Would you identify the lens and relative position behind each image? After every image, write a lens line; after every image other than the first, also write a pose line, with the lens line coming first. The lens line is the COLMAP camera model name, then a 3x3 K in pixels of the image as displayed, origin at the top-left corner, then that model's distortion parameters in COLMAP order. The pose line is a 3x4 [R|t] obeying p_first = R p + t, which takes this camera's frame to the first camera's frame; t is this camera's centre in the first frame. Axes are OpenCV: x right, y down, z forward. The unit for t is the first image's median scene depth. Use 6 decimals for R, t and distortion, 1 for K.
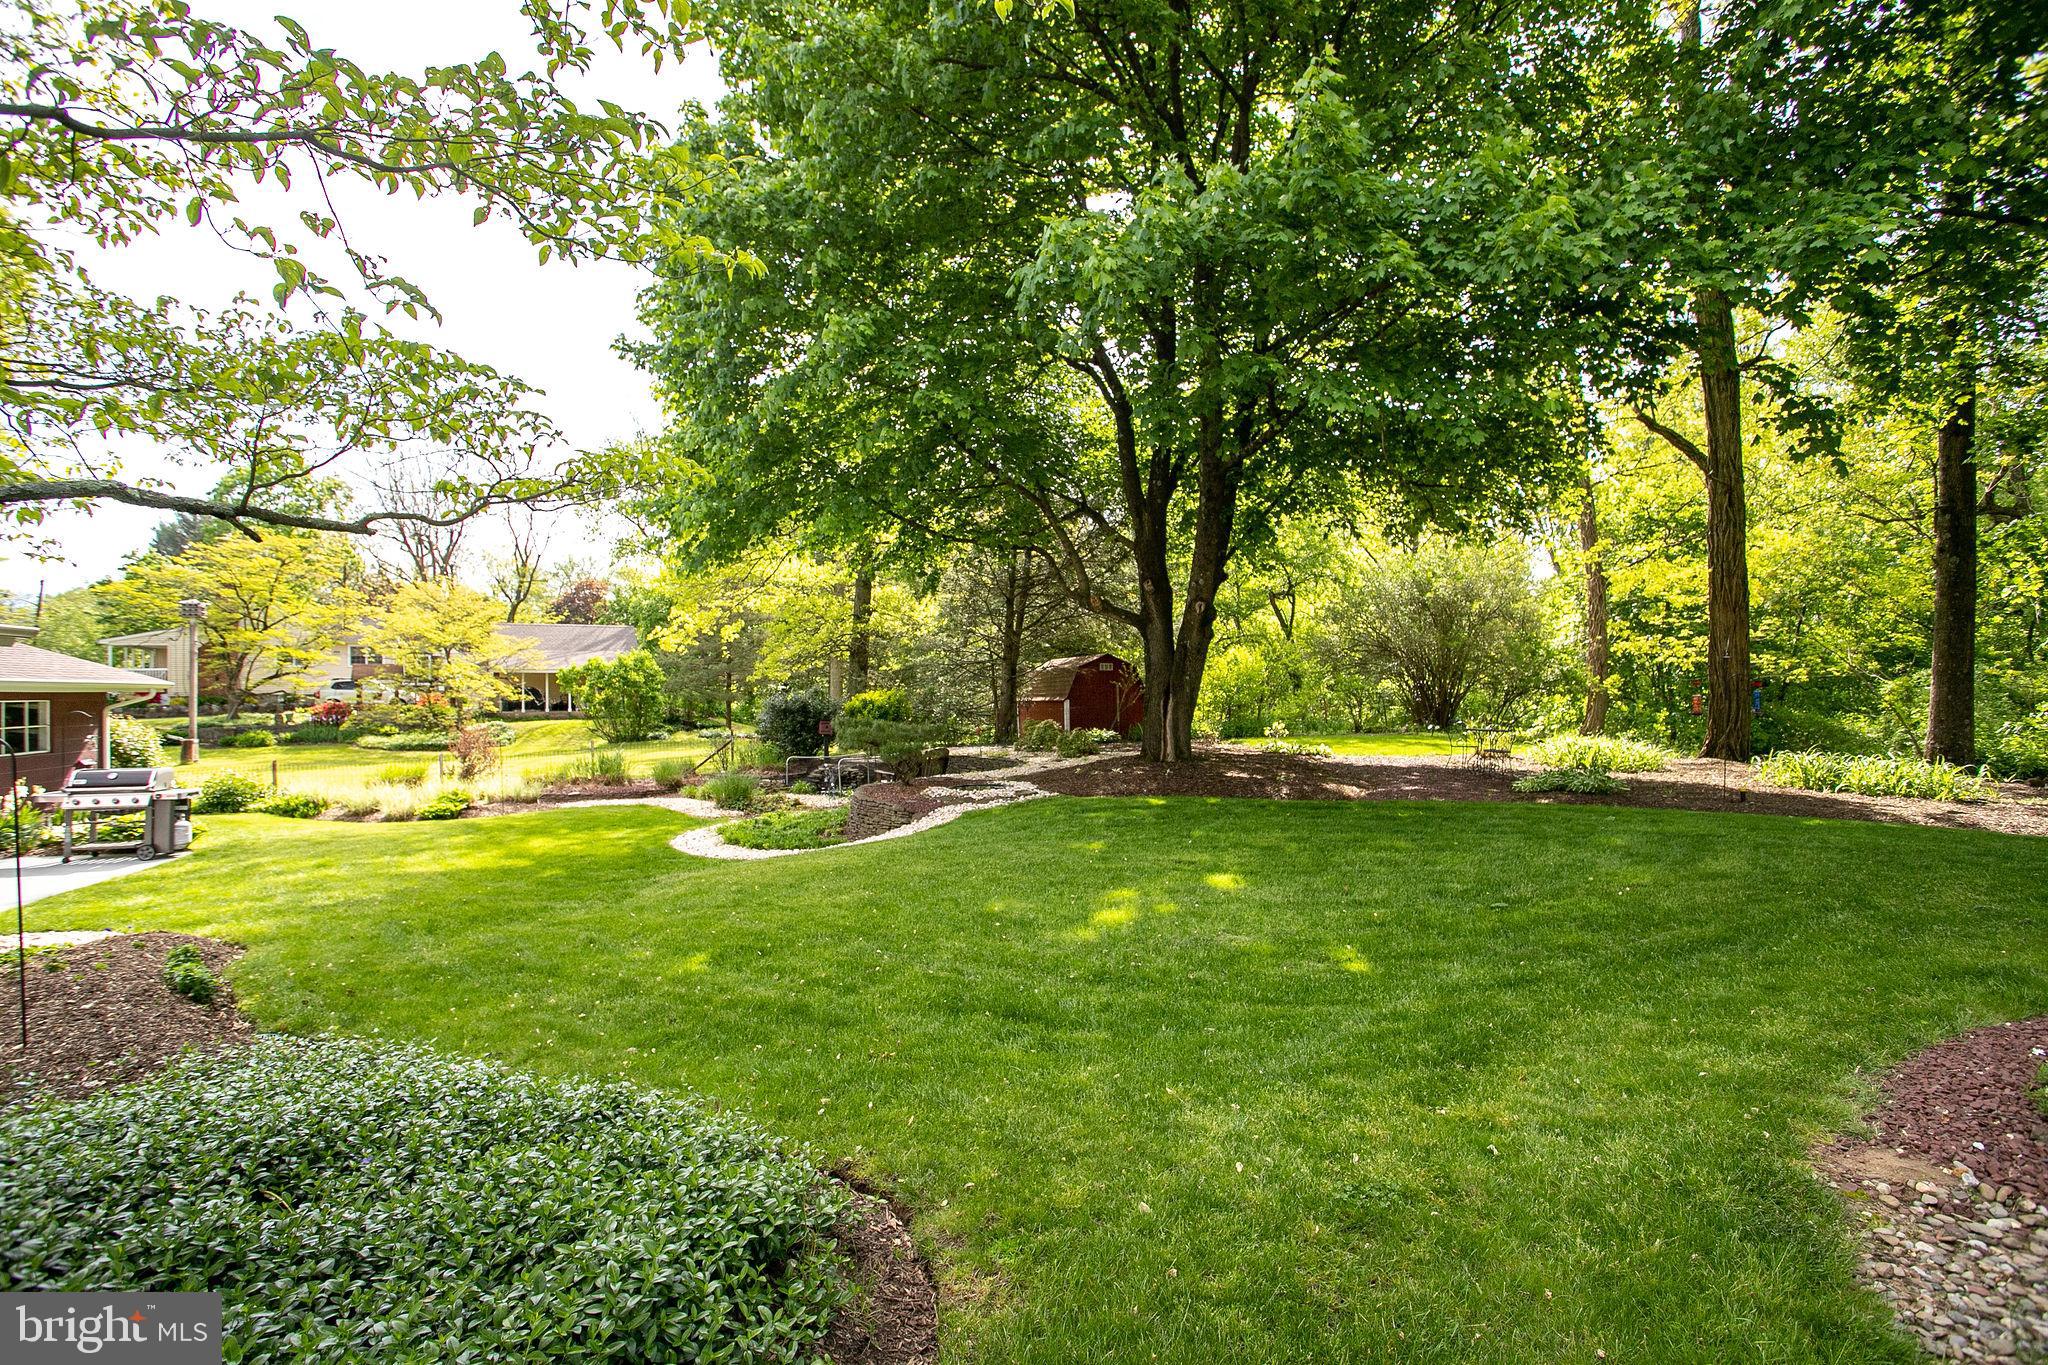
lens RADIAL K [[985.6, 0, 1008.0], [0, 985.6, 679.8], [0, 0, 1]] dist [-0.000458, 0.000272]
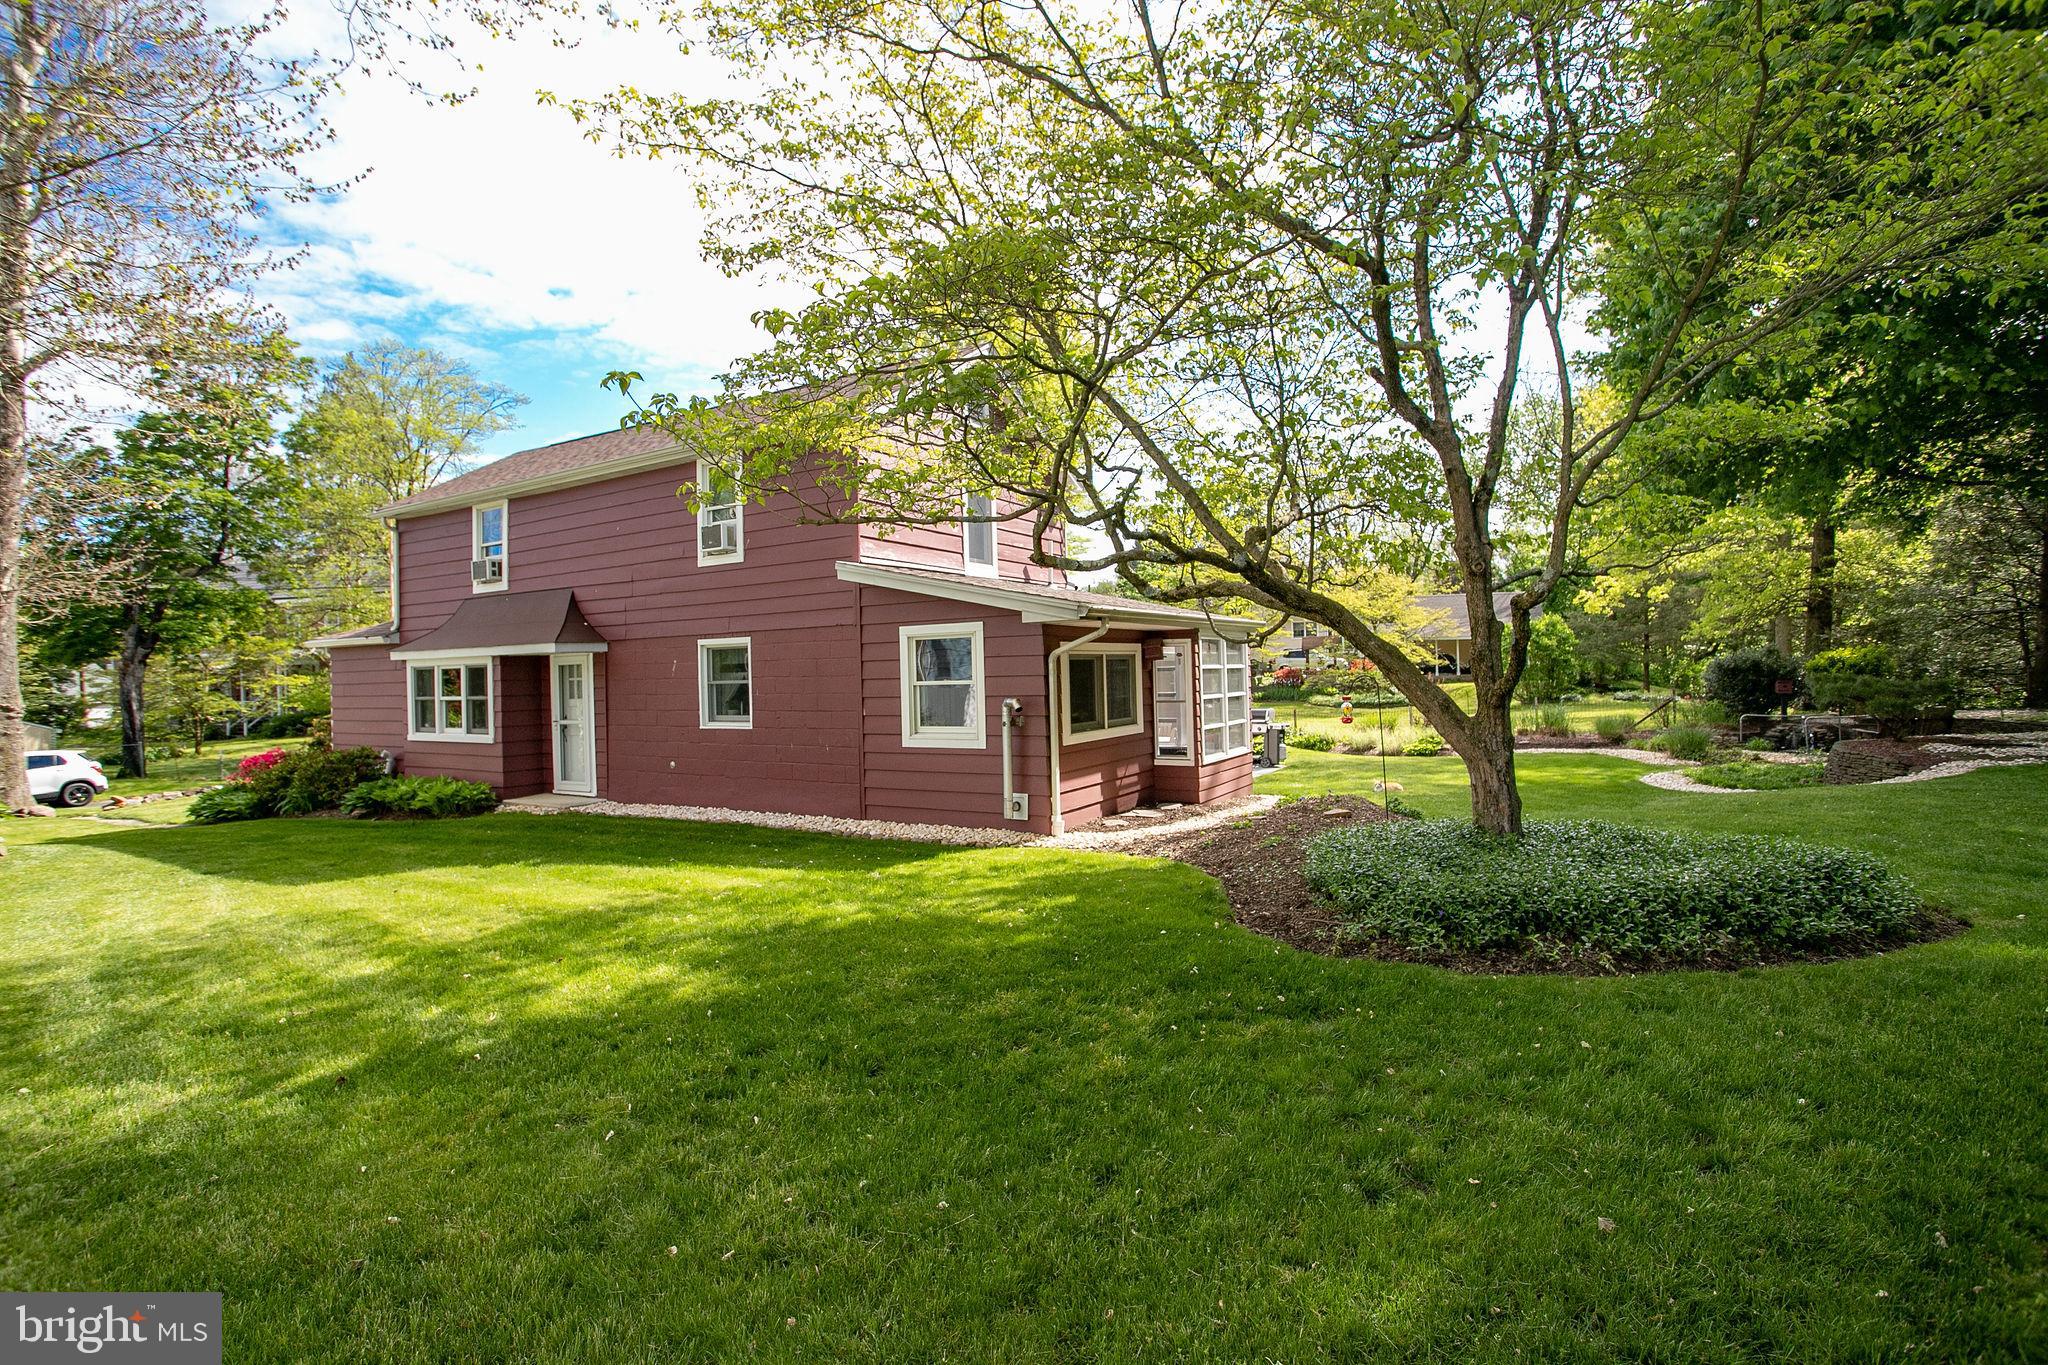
lens RADIAL K [[1030.0, 0, 1026.2], [0, 1030.0, 659.9], [0, 0, 1]] dist [-0.000944, 0.000731]
pose [[0.705544, -0.016518, -0.708474, 0.009116], [0.026338, 0.999649, 0.002923, -0.001002], [0.708177, -0.020722, 0.705731, -0.244443]]
